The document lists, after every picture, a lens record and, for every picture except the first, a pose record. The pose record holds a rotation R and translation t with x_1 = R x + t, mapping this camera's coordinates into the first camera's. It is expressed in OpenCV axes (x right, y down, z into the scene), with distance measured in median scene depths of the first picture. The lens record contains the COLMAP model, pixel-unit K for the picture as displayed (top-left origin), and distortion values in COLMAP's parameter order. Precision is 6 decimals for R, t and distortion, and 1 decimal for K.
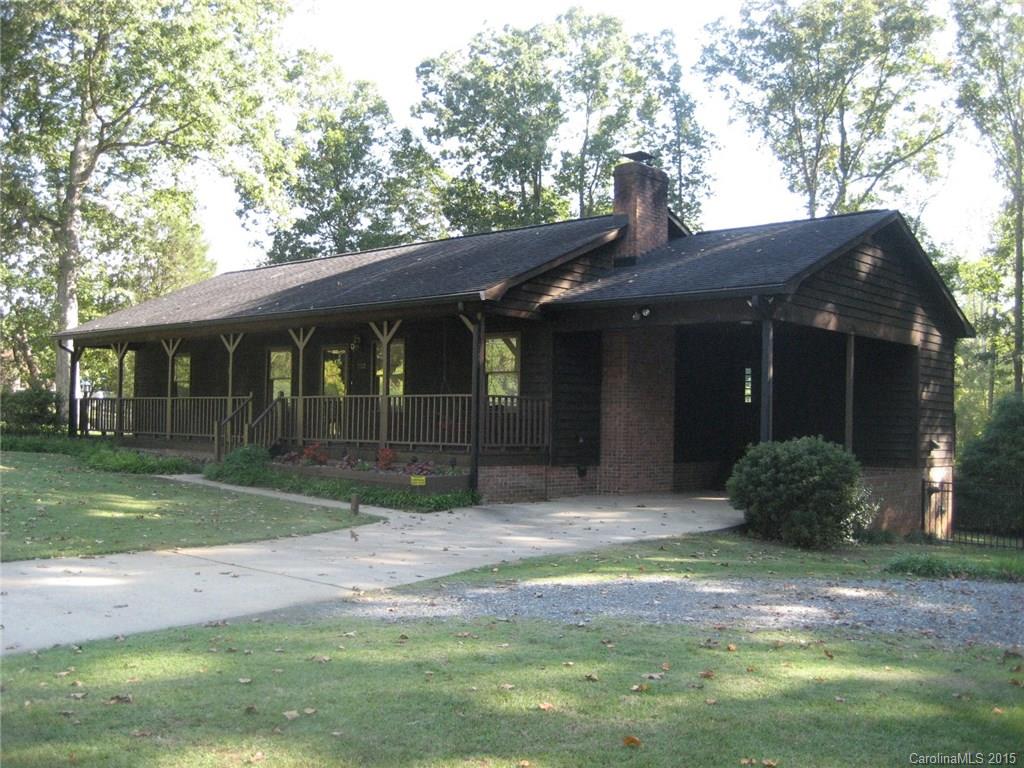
lens RADIAL K [[1042.8, 0, 512.0], [0, 1042.8, 384.0], [0, 0, 1]] dist [-0.179100, -0.010126]
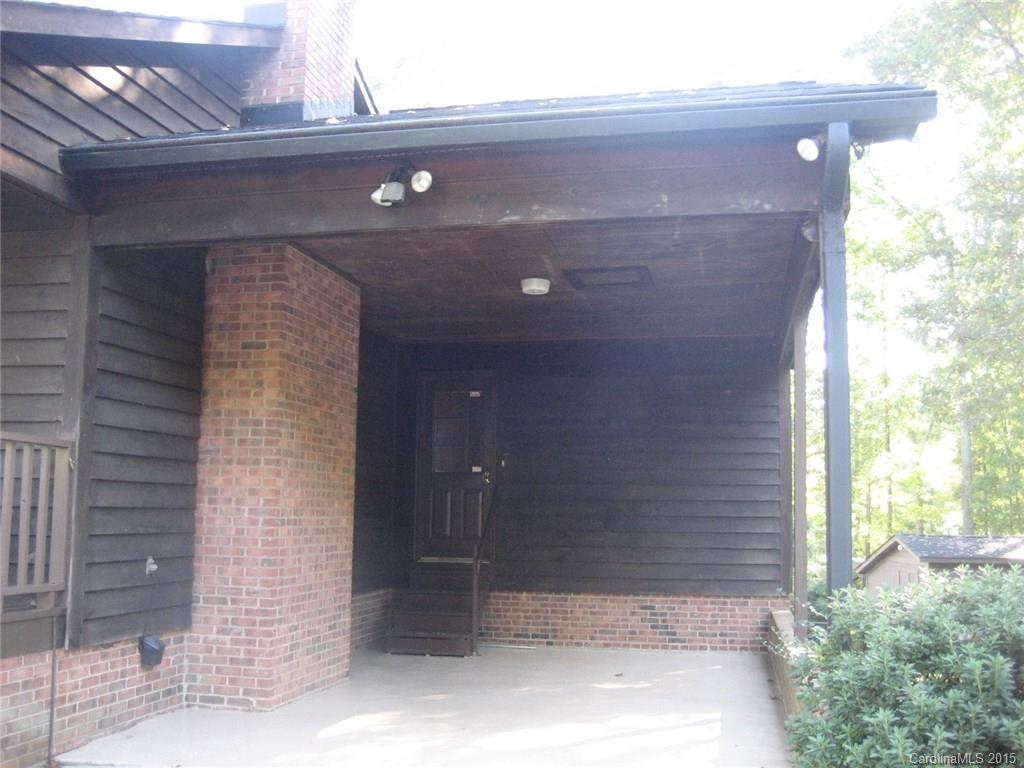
lens RADIAL K [[1042.8, 0, 512.0], [0, 1042.8, 384.0], [0, 0, 1]] dist [-0.179100, -0.010126]
pose [[0.863826, 0.053157, 0.500977, -0.003704], [-0.021867, 0.997437, -0.068130, 0.012808], [-0.503315, 0.047898, 0.862775, 0.631126]]
